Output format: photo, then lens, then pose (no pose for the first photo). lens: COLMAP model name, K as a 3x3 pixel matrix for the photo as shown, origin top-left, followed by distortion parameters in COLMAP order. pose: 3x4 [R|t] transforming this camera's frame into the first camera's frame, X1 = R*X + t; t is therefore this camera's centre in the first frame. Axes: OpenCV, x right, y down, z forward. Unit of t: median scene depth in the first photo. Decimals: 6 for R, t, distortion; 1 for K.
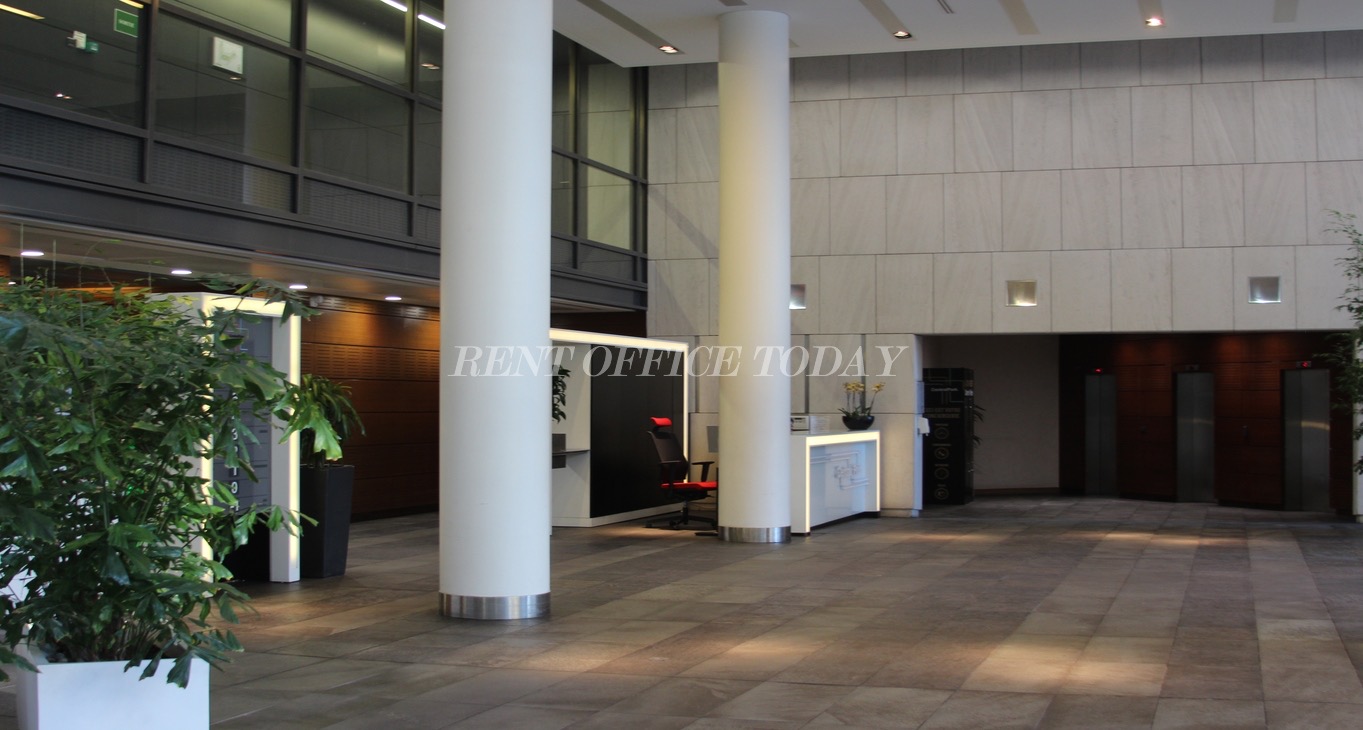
lens RADIAL K [[1731.0, 0, 681.5], [0, 1731.0, 365.0], [0, 0, 1]] dist [-0.165327, 0.076974]
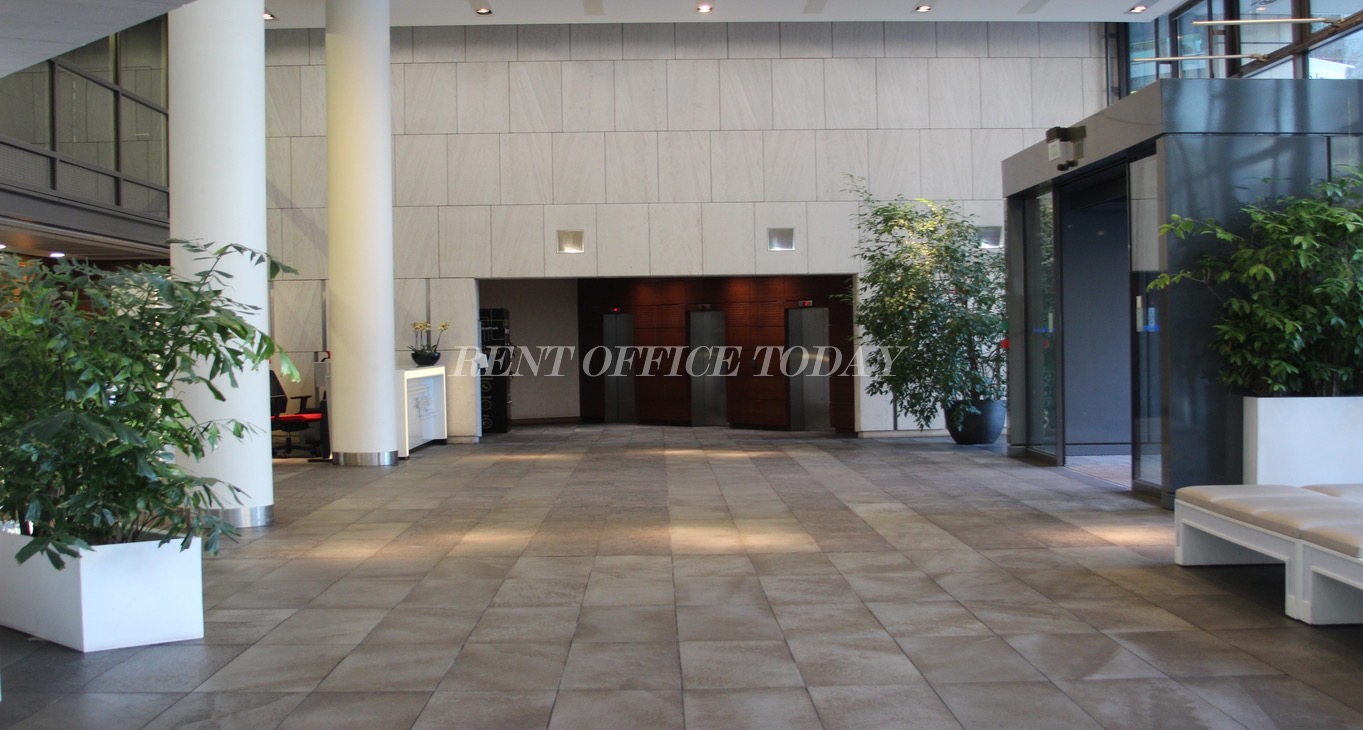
lens RADIAL K [[1731.0, 0, 681.5], [0, 1731.0, 365.0], [0, 0, 1]] dist [-0.165327, 0.076974]
pose [[0.947601, -0.016362, 0.319037, -0.096949], [0.005361, 0.999361, 0.035330, -0.000658], [-0.319411, -0.031768, 0.947084, -0.095655]]
